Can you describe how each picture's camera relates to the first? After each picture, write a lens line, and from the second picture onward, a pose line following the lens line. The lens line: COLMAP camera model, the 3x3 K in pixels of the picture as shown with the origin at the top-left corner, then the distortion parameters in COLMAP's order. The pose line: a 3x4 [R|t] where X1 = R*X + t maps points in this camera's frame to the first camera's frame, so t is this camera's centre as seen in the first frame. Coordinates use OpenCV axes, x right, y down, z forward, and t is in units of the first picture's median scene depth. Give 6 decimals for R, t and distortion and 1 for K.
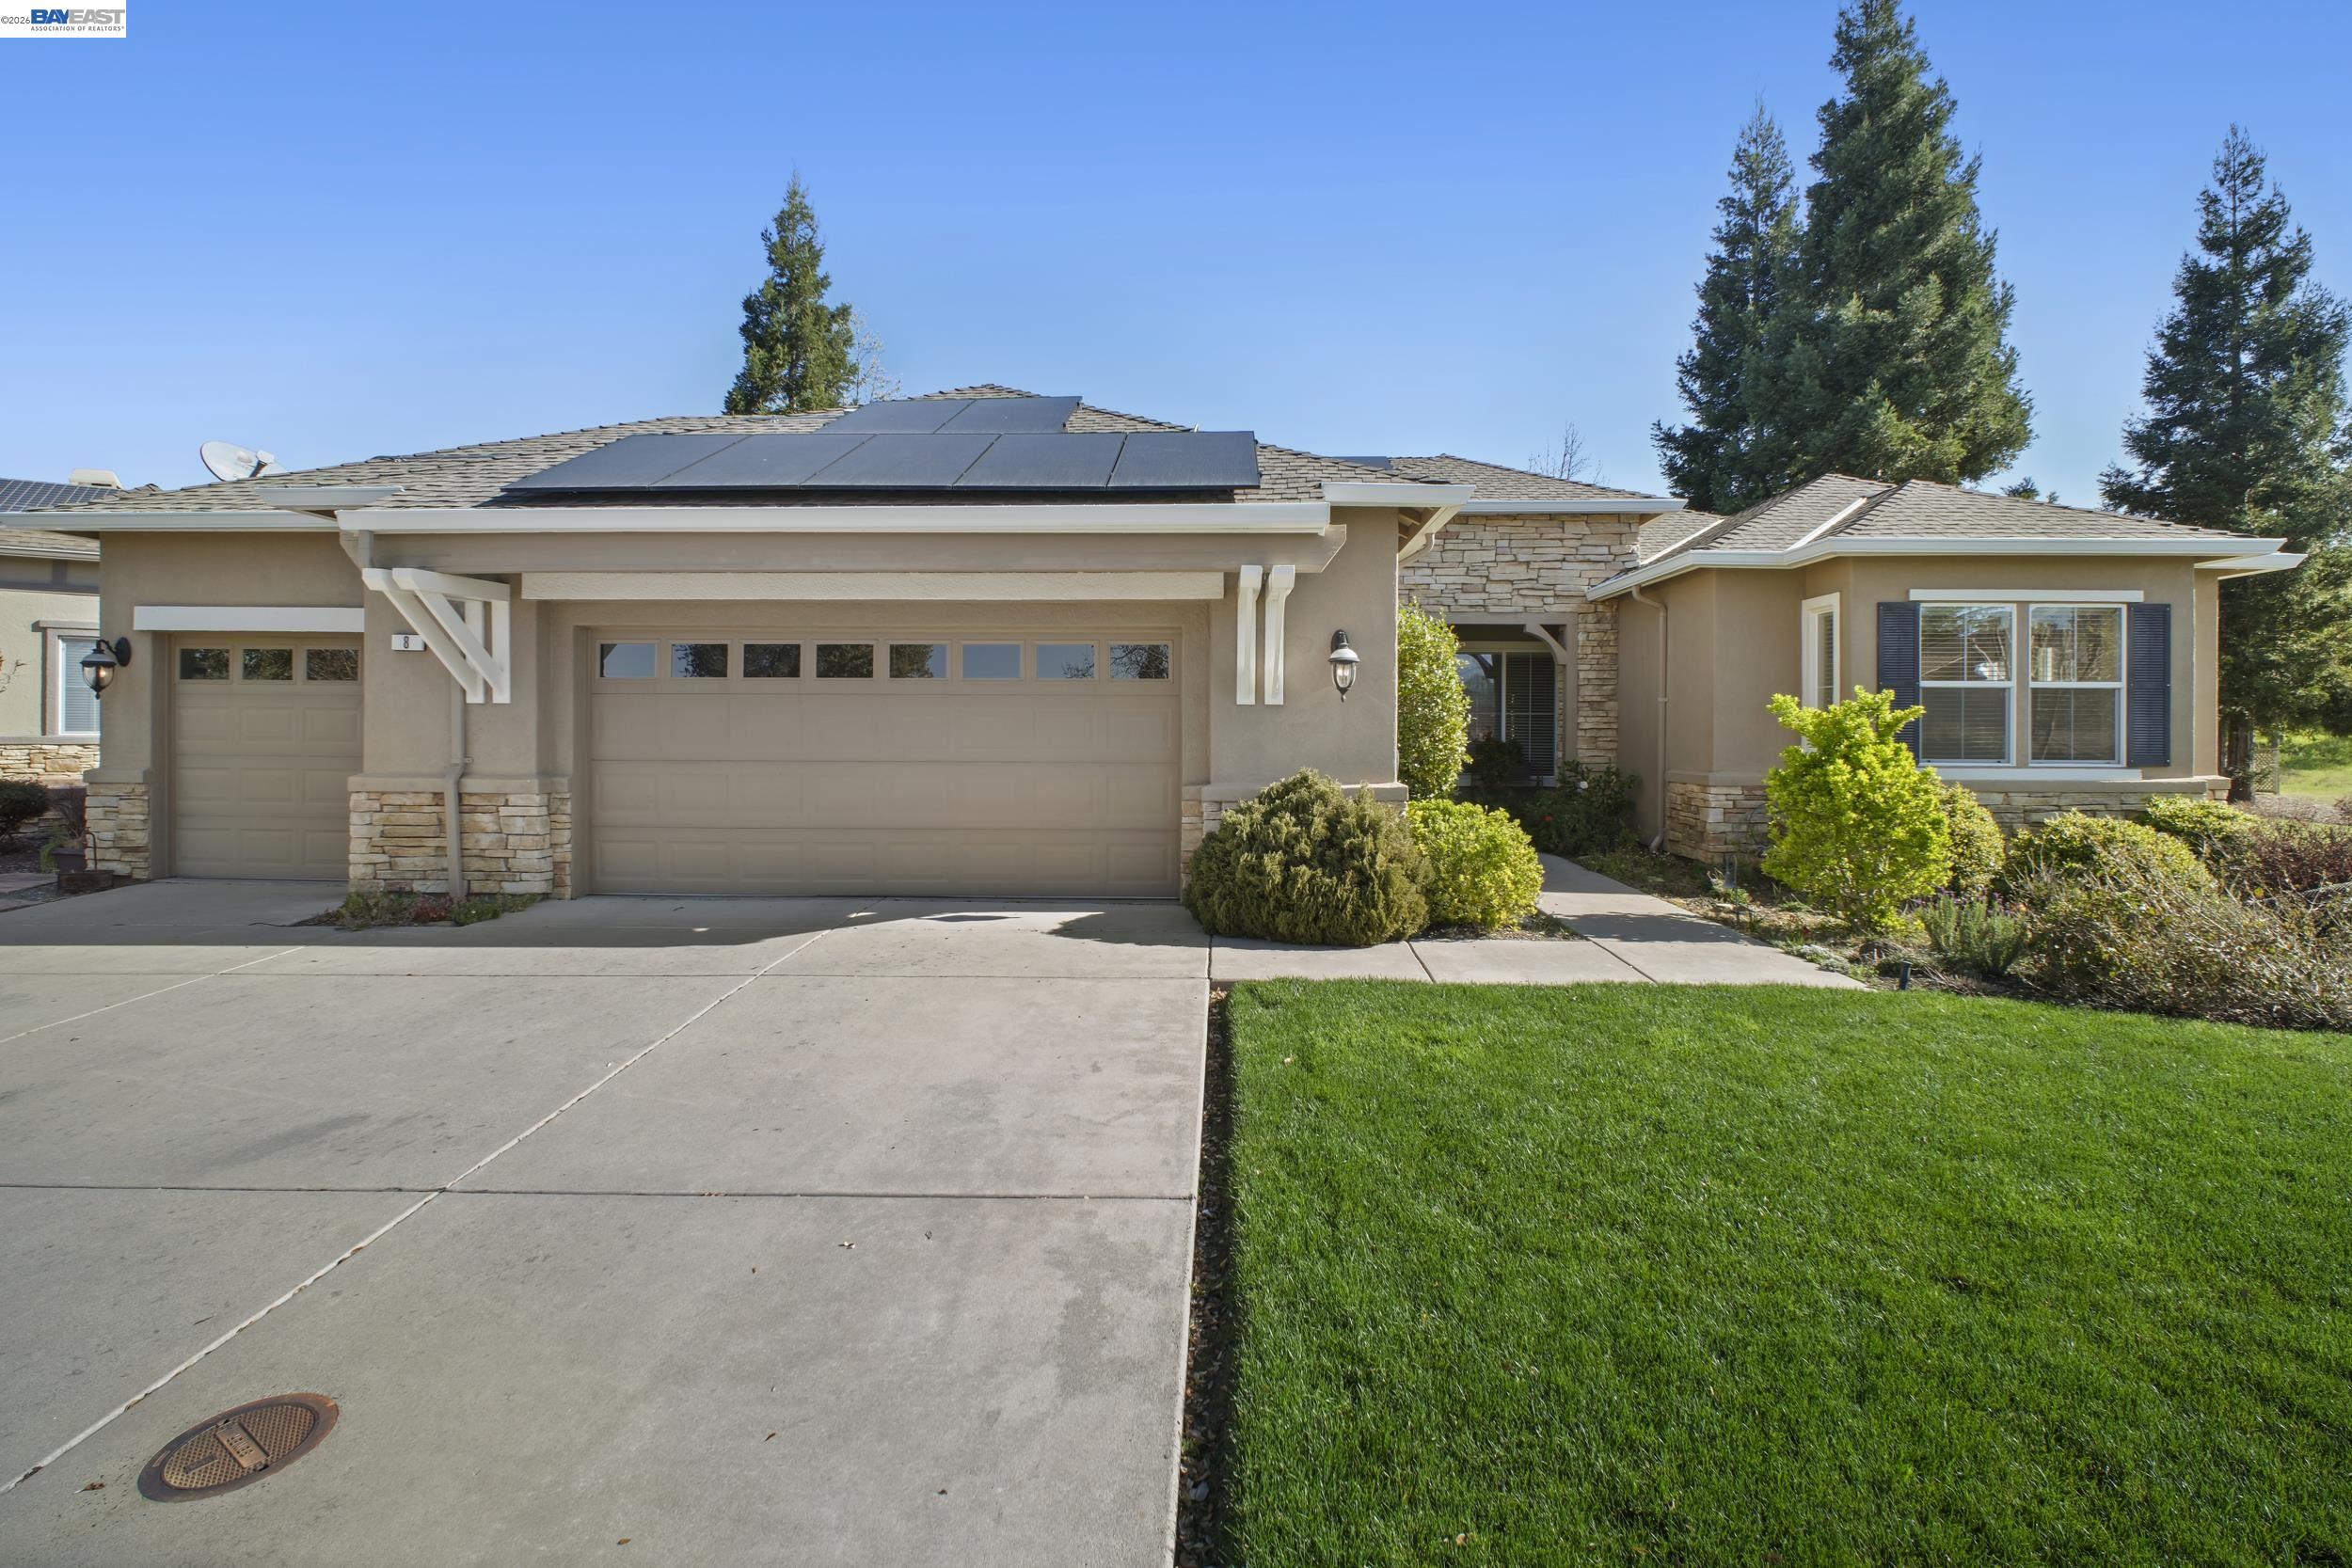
lens RADIAL K [[1118.2, 0, 1175.4], [0, 1118.2, 790.2], [0, 0, 1]] dist [0.011814, -0.011313]
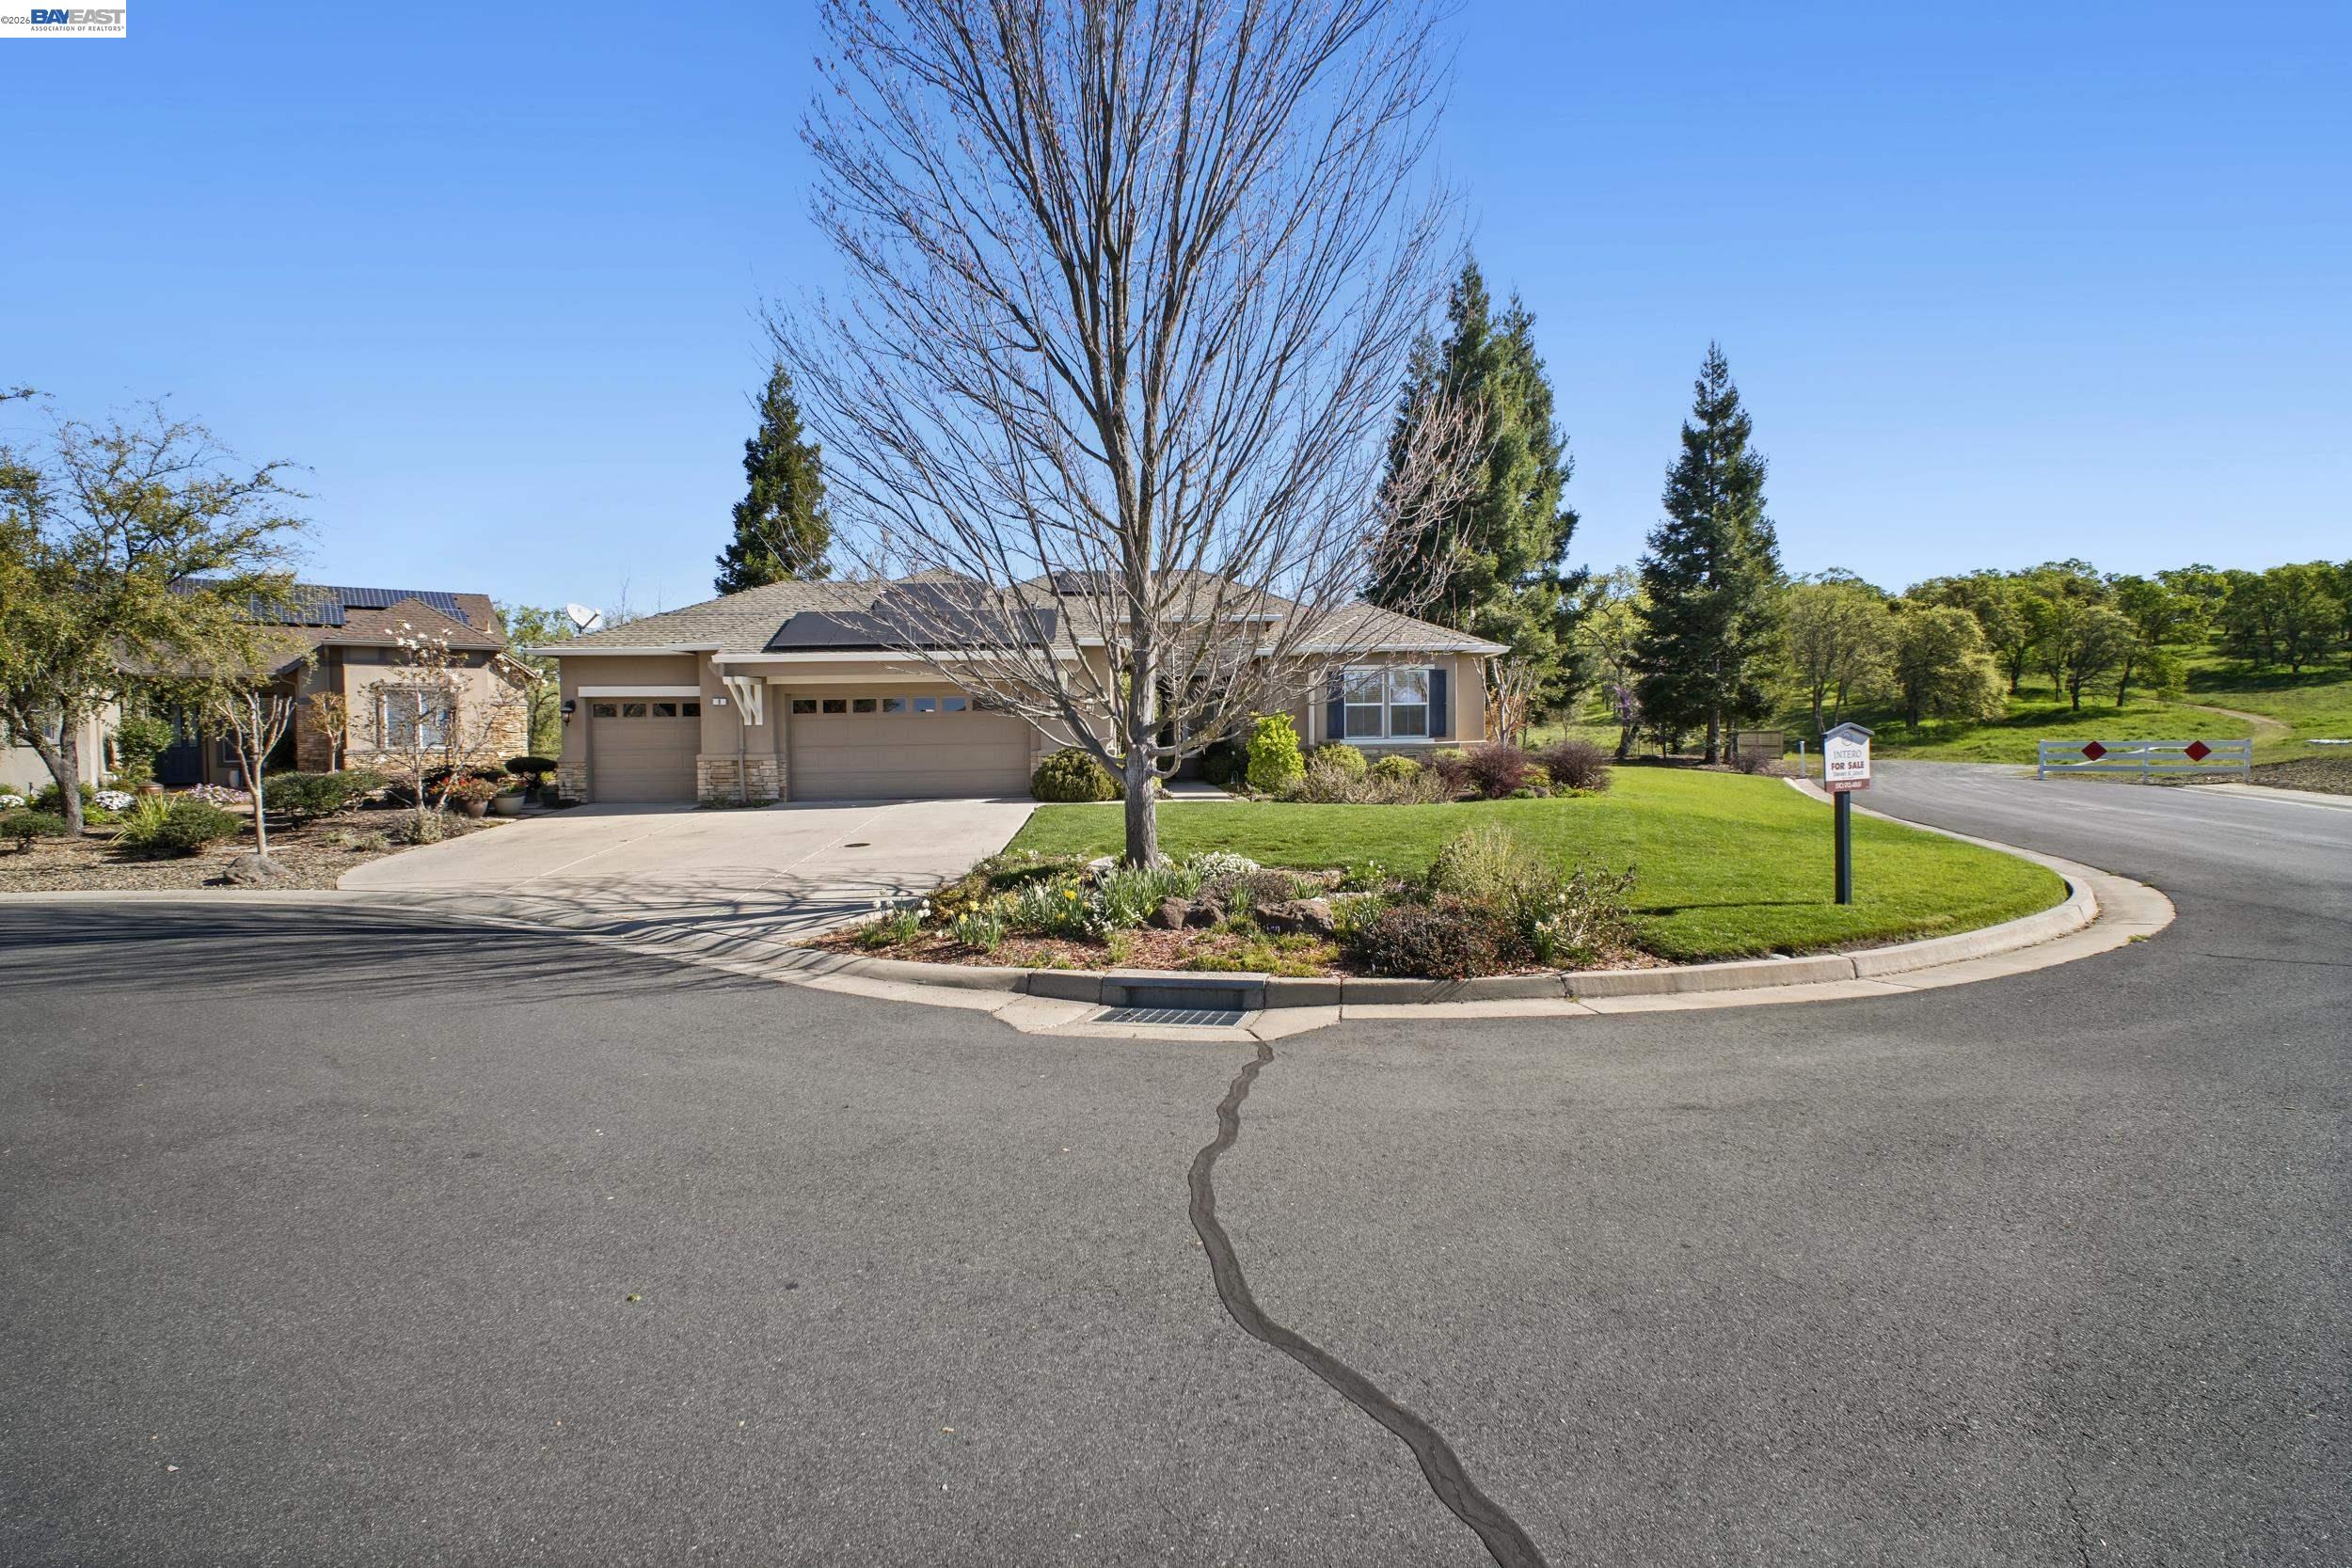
lens RADIAL K [[1087.7, 0, 1210.8], [0, 1087.7, 786.2], [0, 0, 1]] dist [0.001810, 0.000008]
pose [[0.993100, -0.027338, 0.114043, 0.108732], [0.028117, 0.999591, -0.005228, 0.084789], [-0.113853, 0.008398, 0.993462, -1.288527]]
